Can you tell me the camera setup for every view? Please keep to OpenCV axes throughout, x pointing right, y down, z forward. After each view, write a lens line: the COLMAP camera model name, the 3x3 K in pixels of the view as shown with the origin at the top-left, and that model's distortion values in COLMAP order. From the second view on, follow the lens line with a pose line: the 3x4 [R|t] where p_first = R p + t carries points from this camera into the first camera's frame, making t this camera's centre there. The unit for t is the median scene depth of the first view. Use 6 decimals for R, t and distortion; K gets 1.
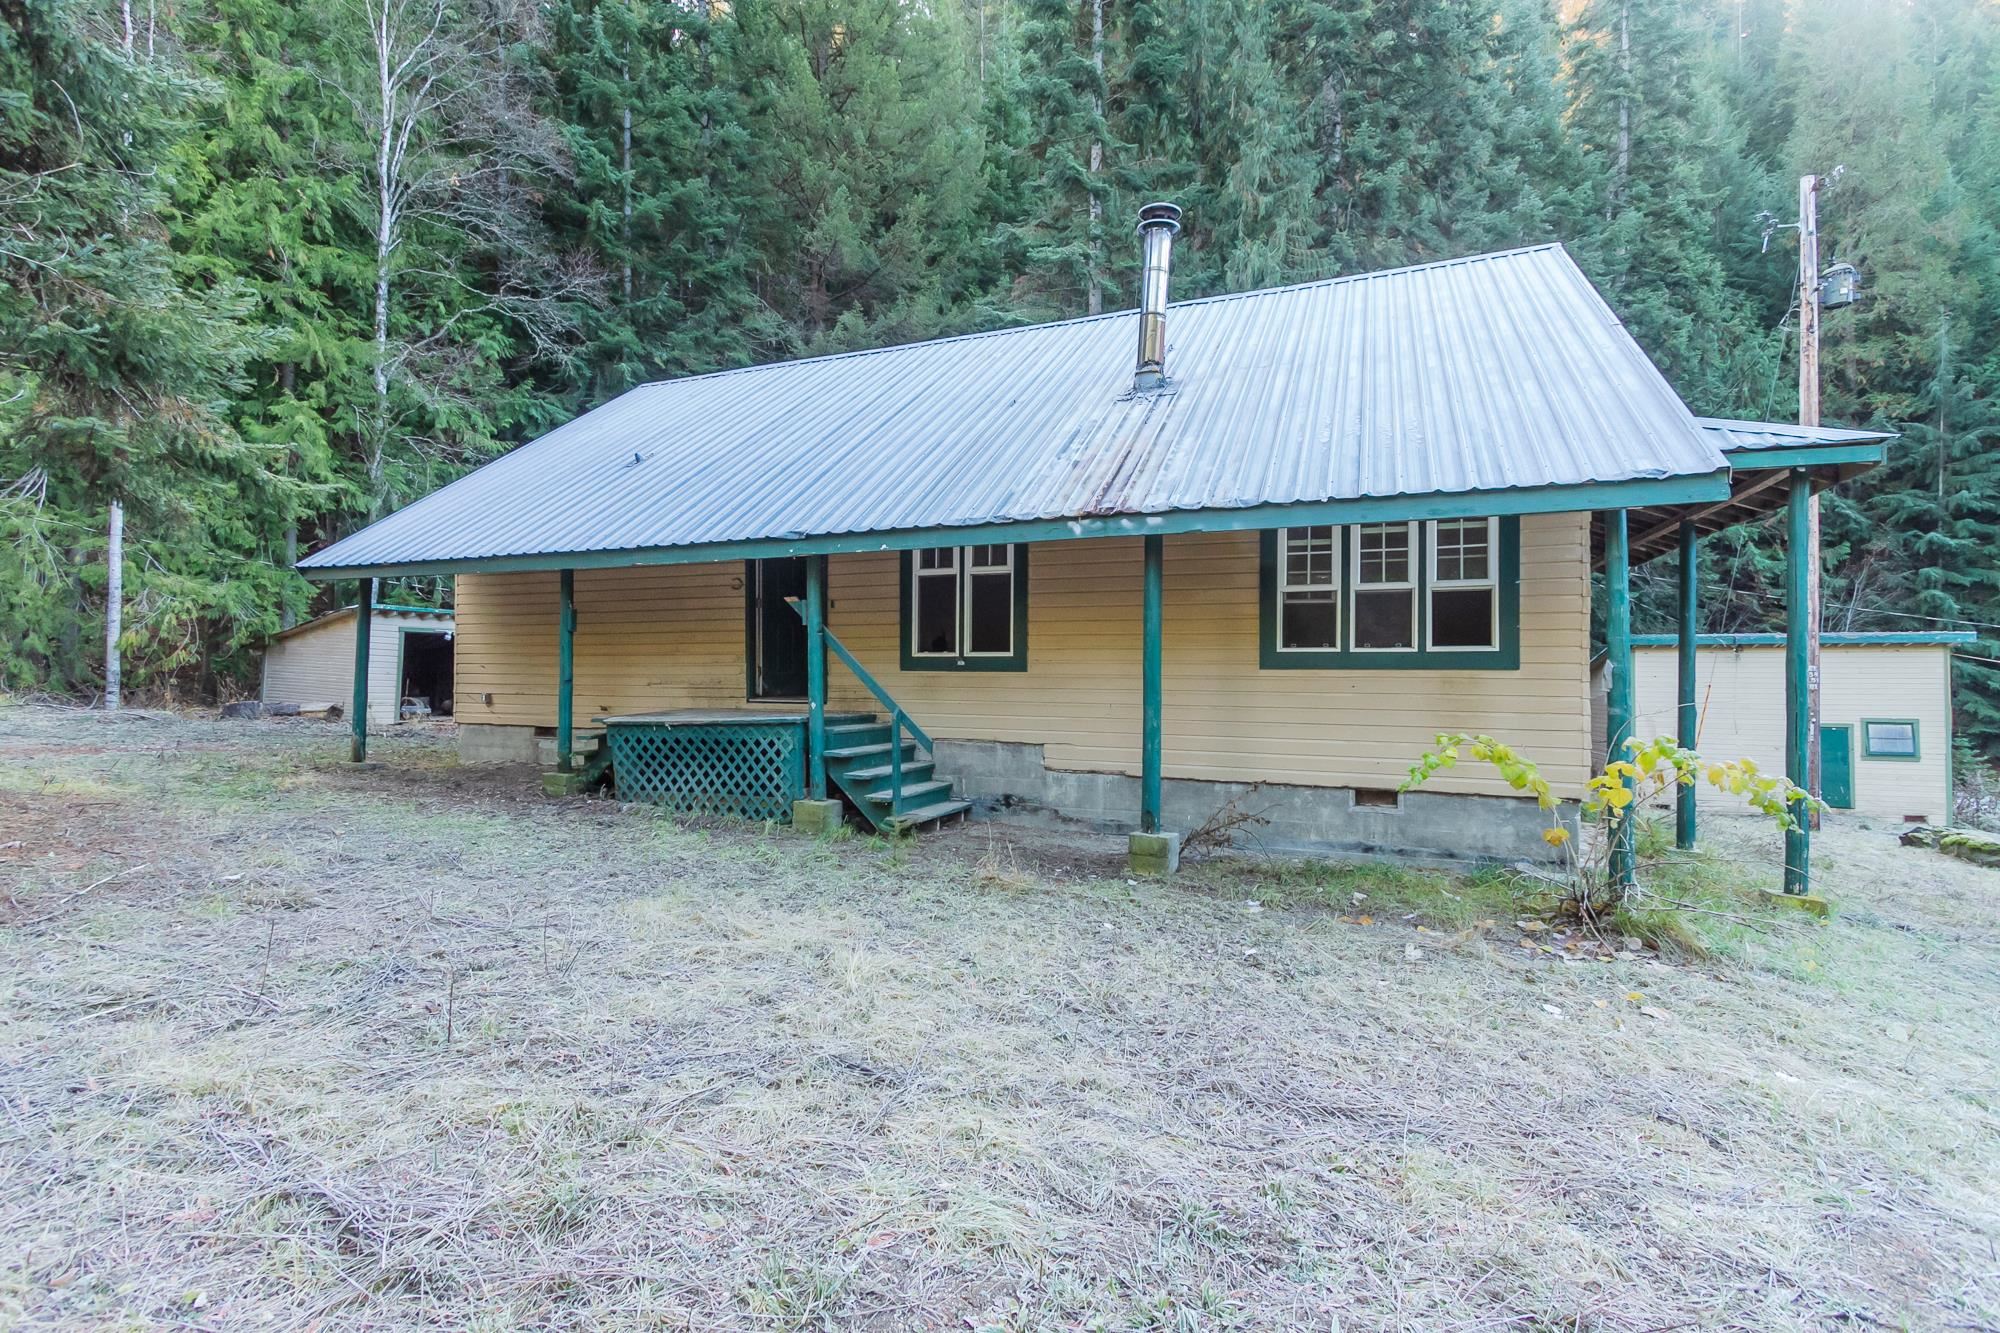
lens RADIAL K [[929.0, 0, 999.1], [0, 929.0, 668.8], [0, 0, 1]] dist [0.004551, 0.001584]
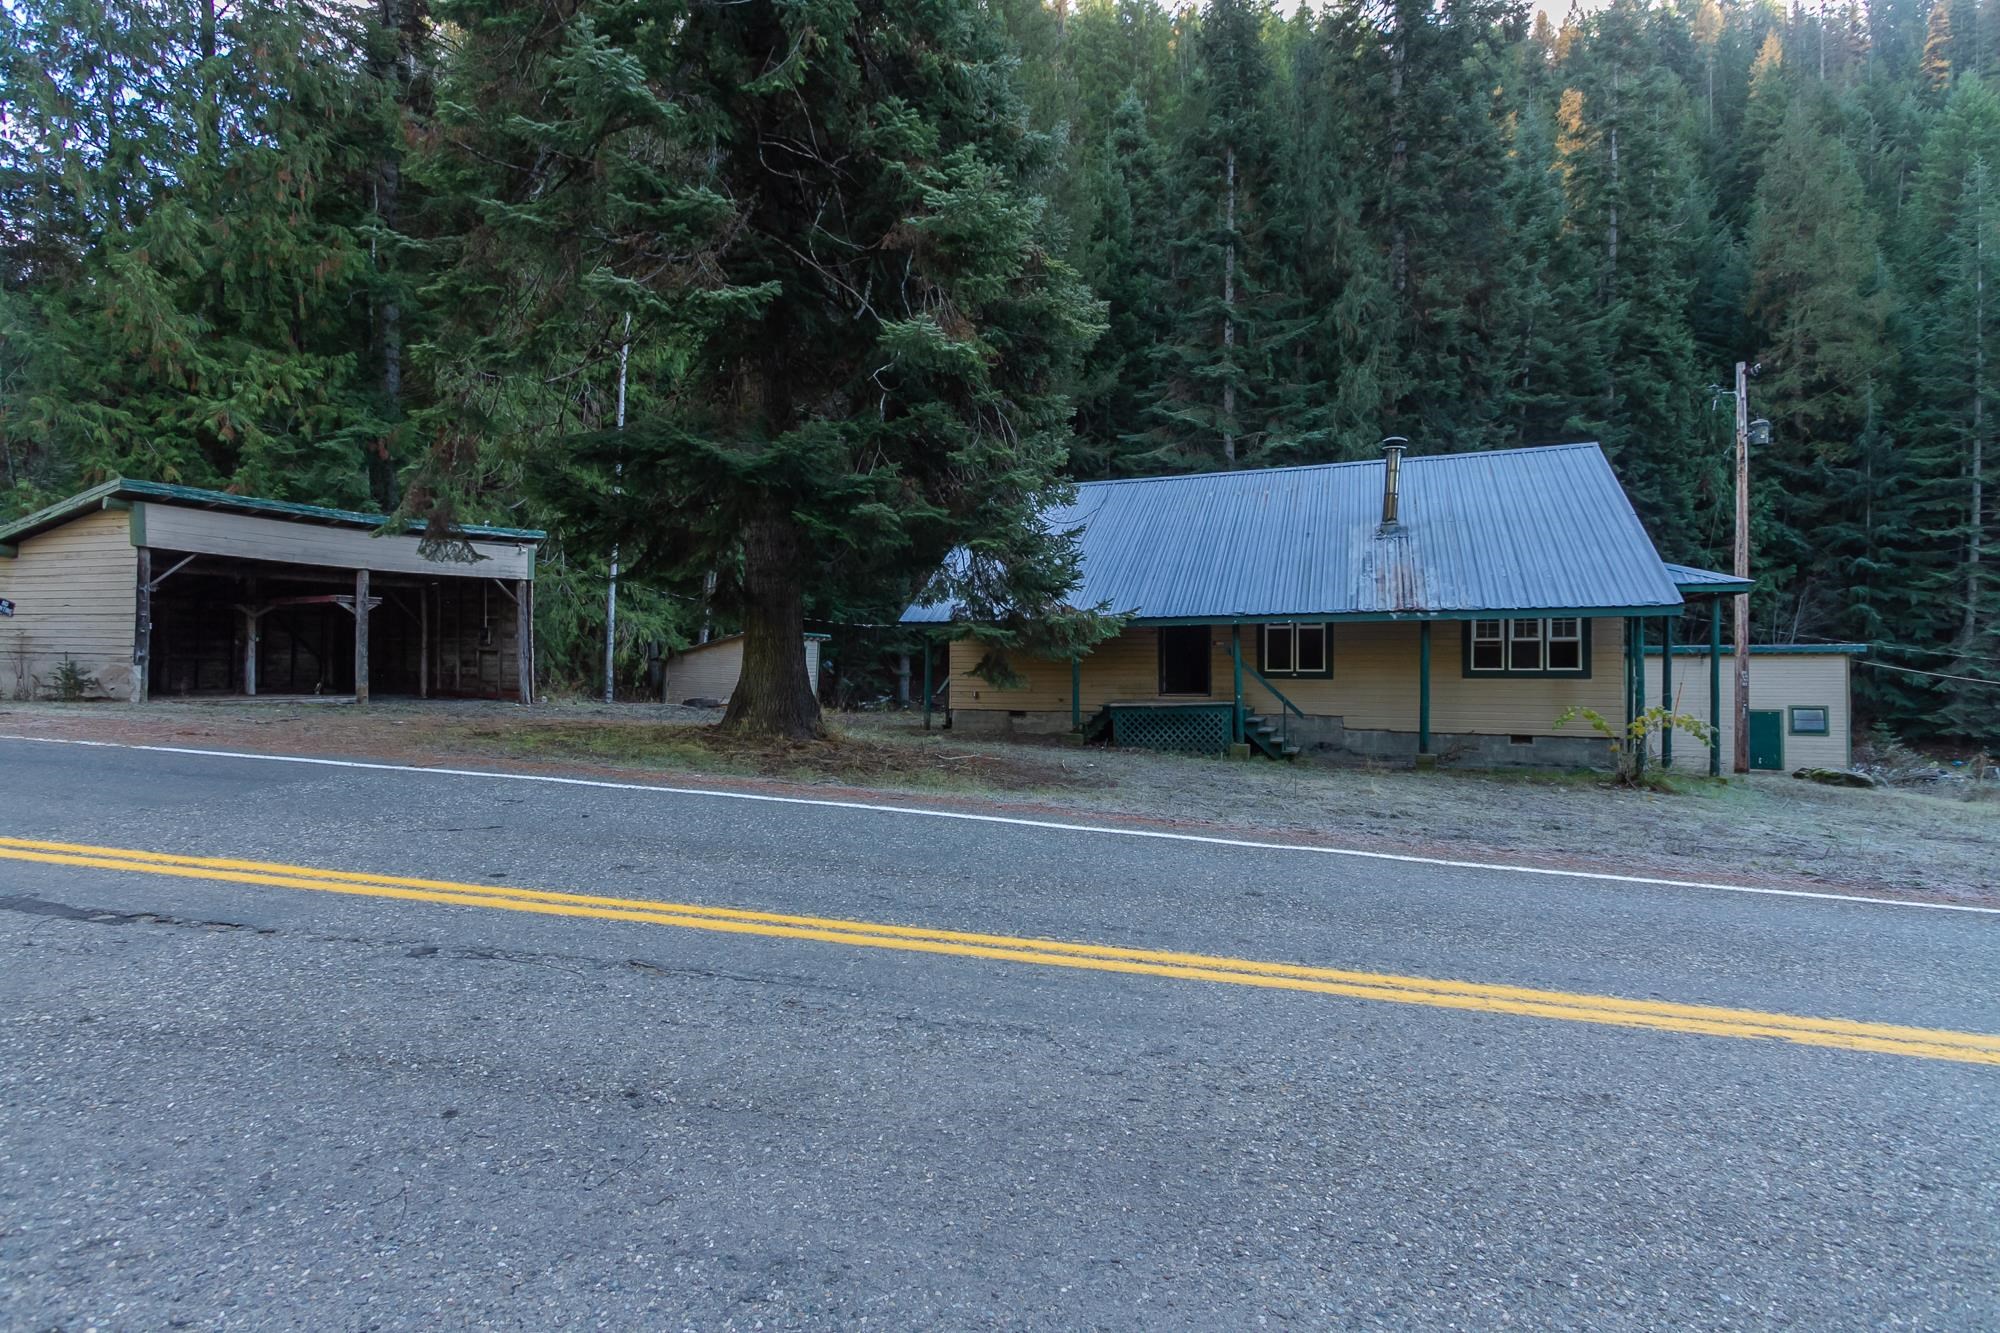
lens RADIAL K [[929.0, 0, 1000.6], [0, 929.0, 666.9], [0, 0, 1]] dist [0.004551, 0.001584]
pose [[0.999864, -0.003865, 0.016042, -0.267224], [0.003835, 0.999991, 0.001854, -0.011247], [-0.016049, -0.001792, 0.999870, -0.360356]]
